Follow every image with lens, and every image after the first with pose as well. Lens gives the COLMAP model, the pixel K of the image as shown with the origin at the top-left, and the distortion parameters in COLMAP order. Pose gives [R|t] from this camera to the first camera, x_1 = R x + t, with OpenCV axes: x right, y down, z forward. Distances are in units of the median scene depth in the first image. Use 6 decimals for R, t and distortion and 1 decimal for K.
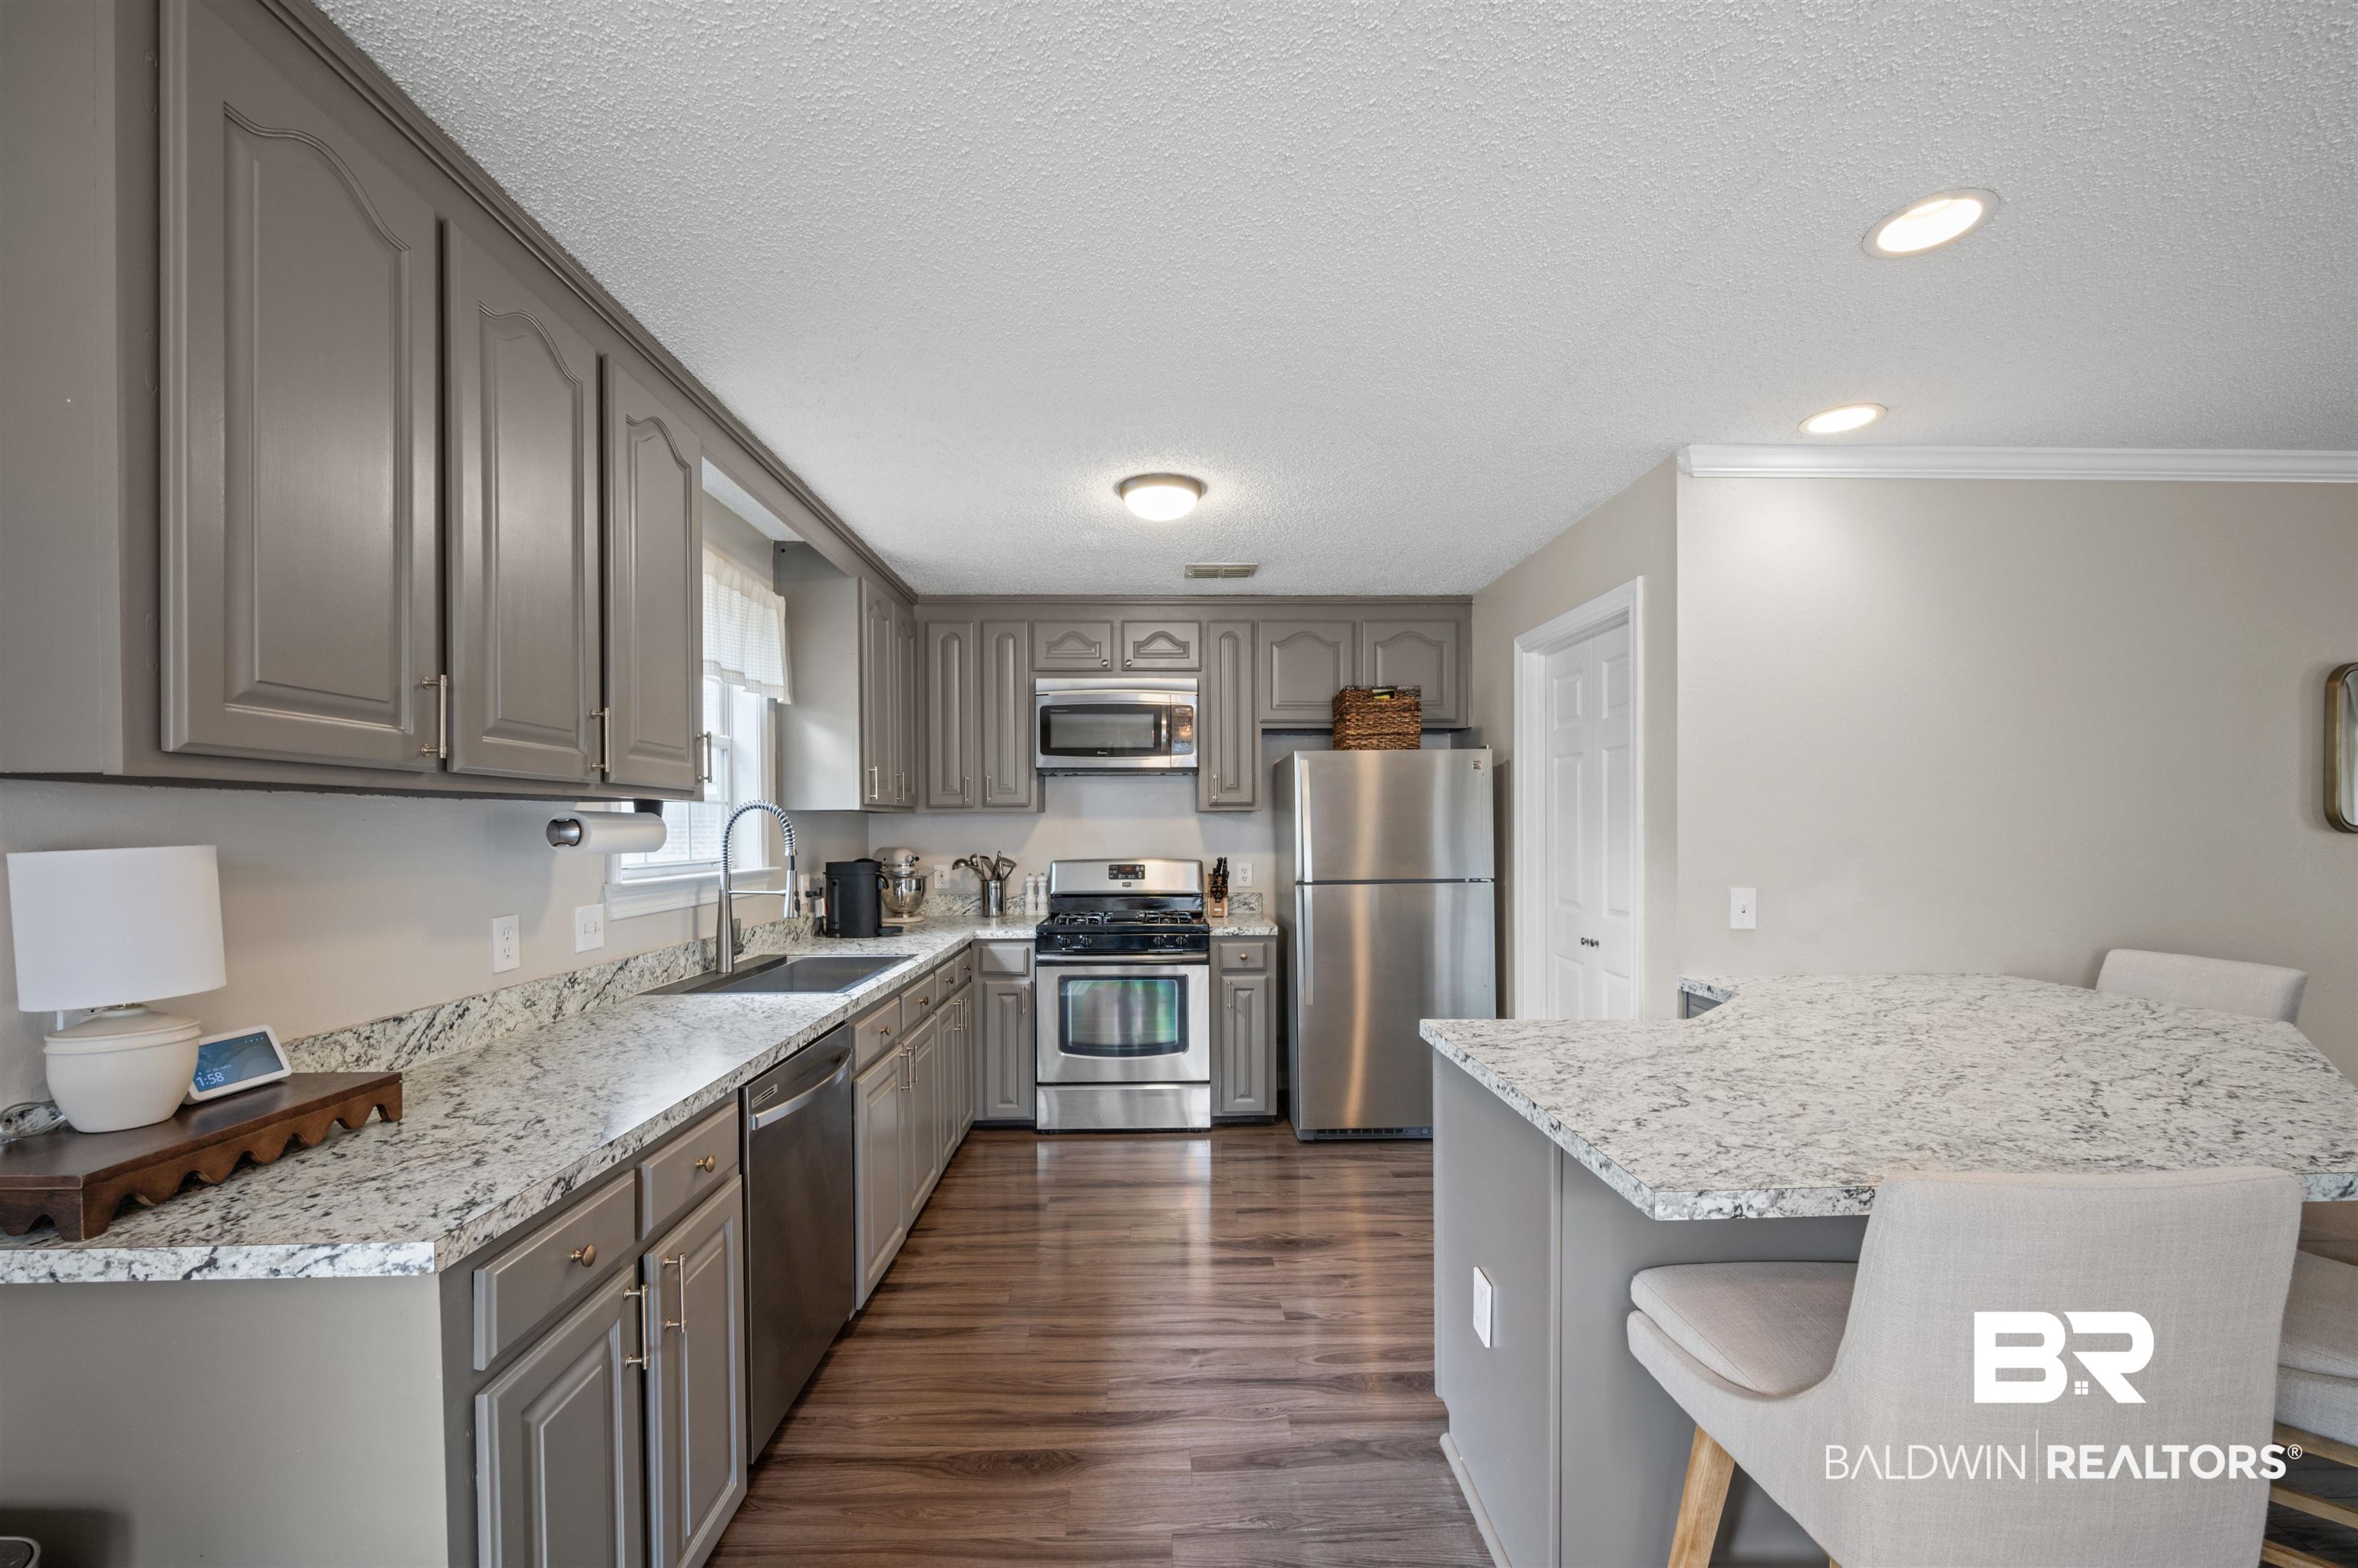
lens RADIAL K [[935.1, 0, 1174.8], [0, 935.1, 831.1], [0, 0, 1]] dist [-0.002354, 0.000241]
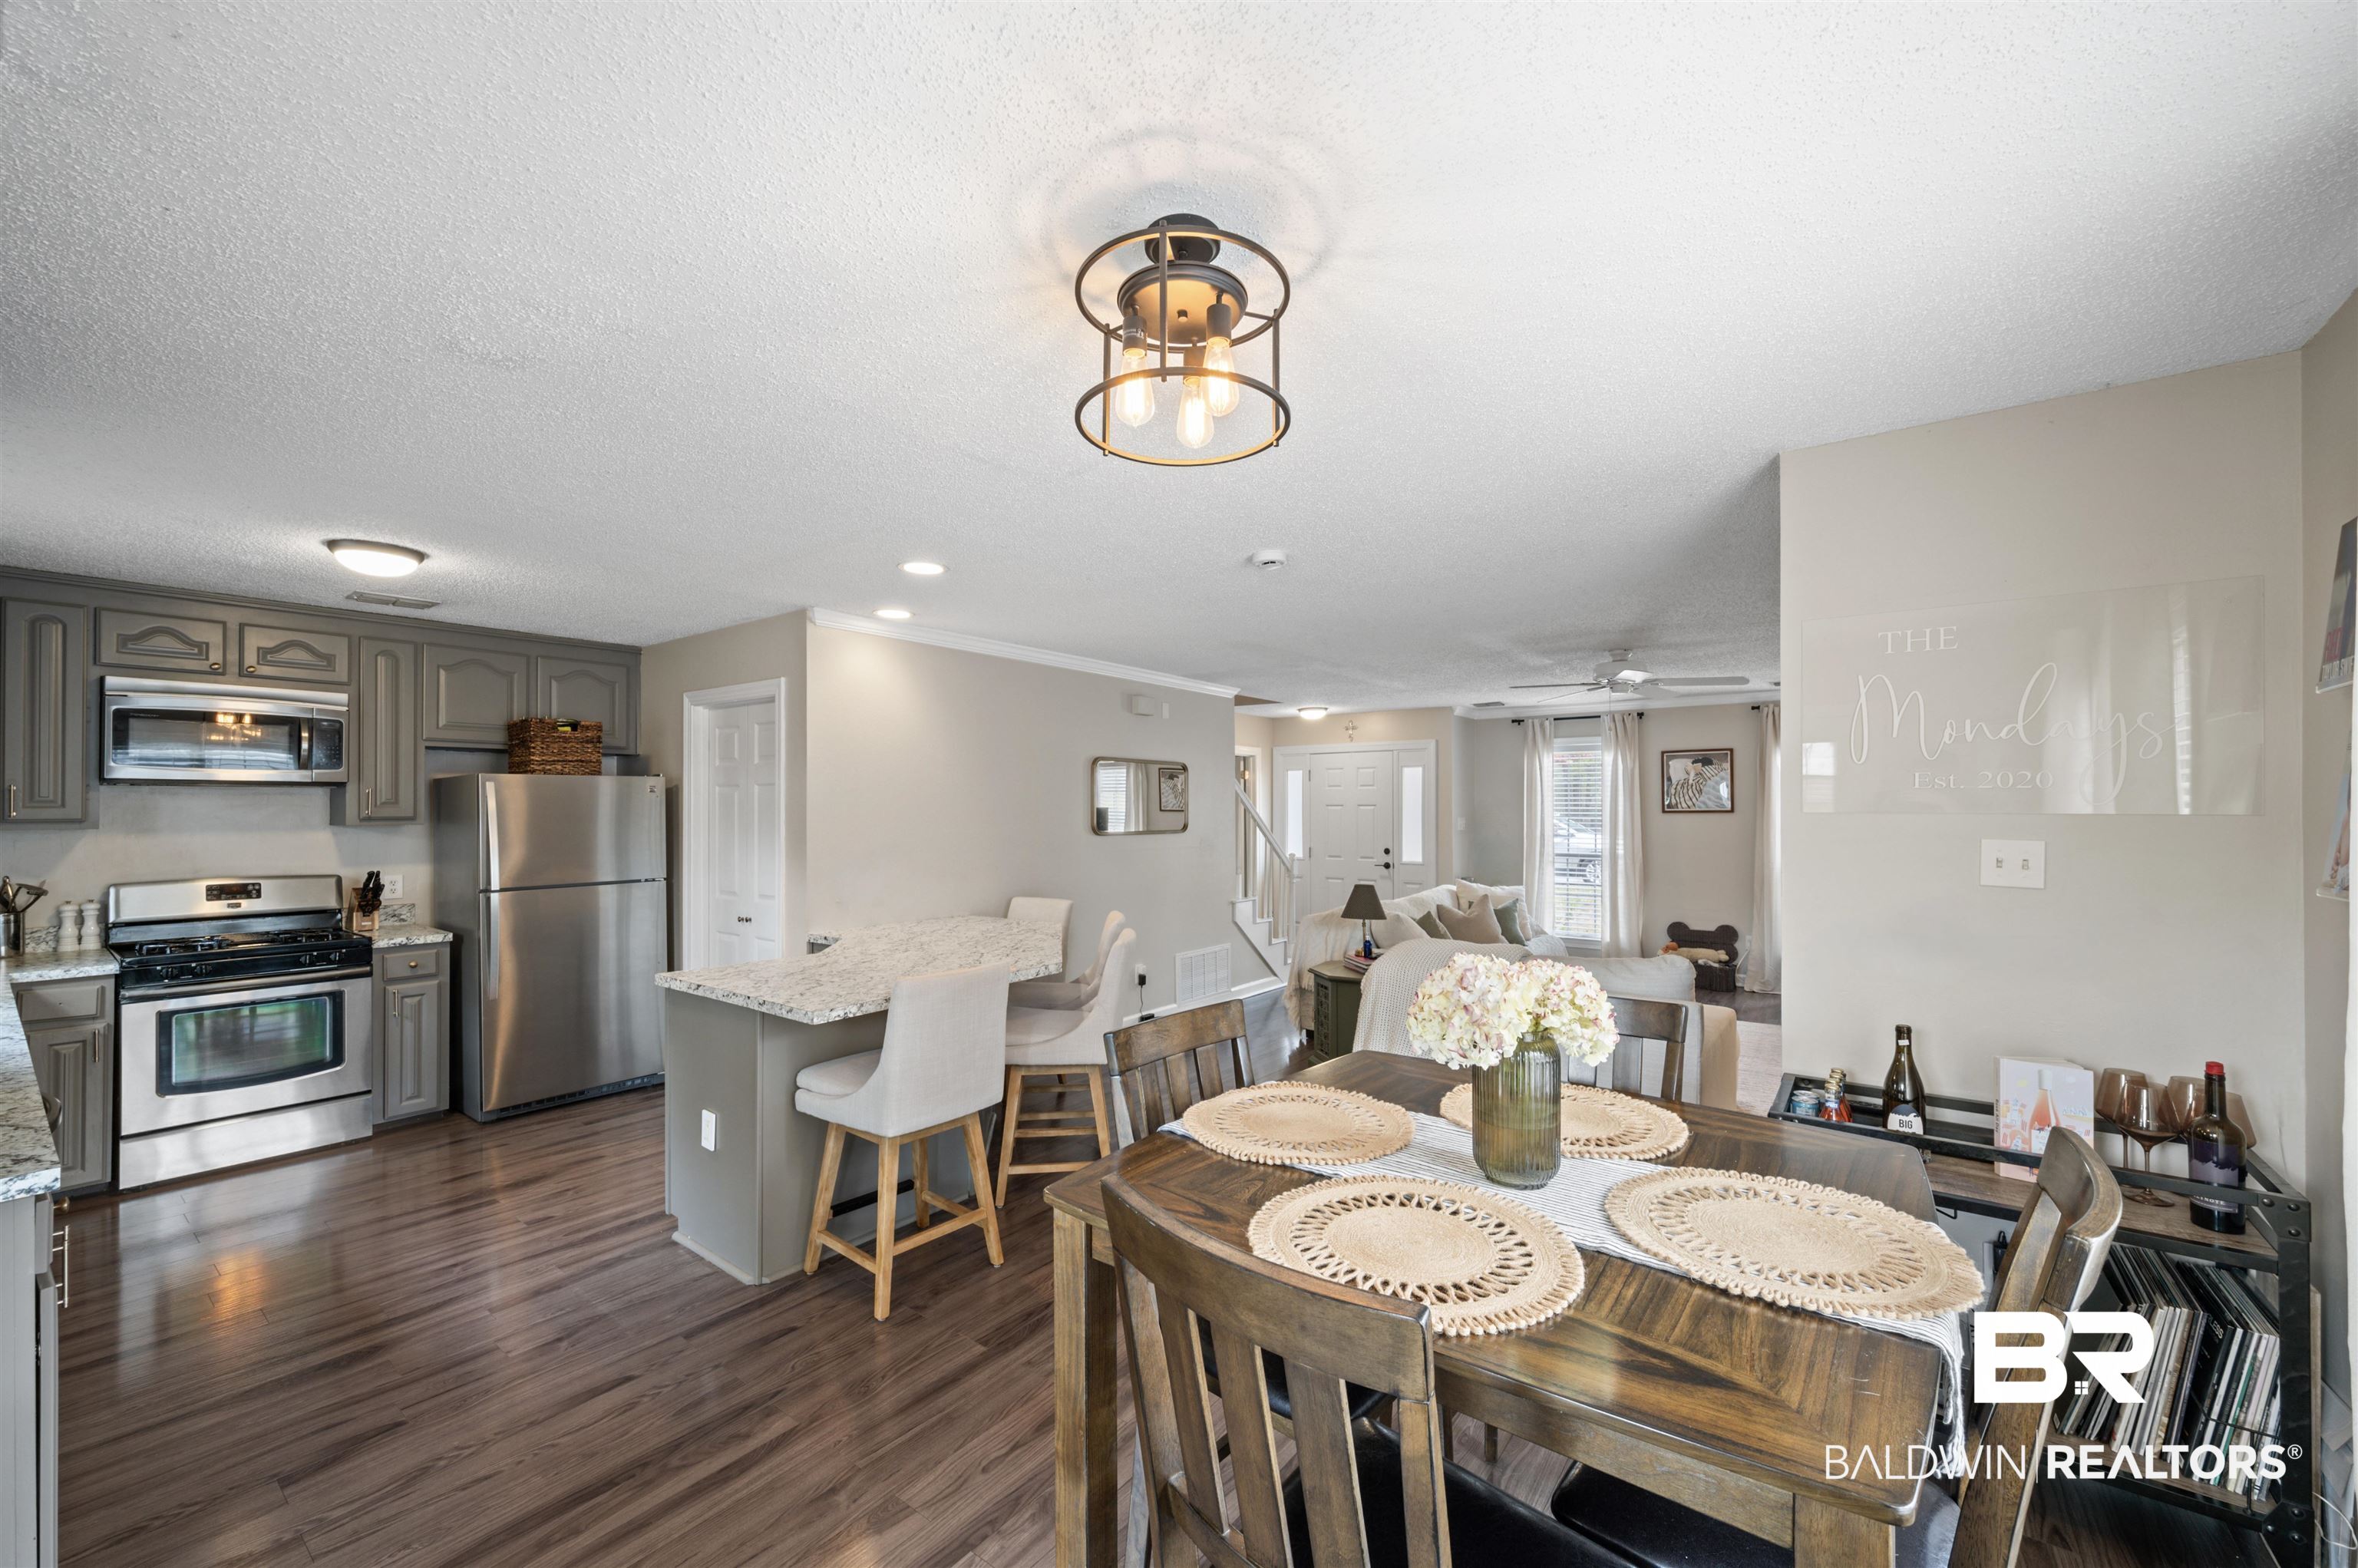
lens RADIAL K [[935.1, 0, 1180.0], [0, 935.1, 802.2], [0, 0, 1]] dist [-0.002354, 0.000241]
pose [[0.623608, 0.009280, 0.781682, -0.213738], [0.006152, 0.999840, -0.016779, -0.026152], [-0.781713, 0.015272, 0.623451, -0.338054]]
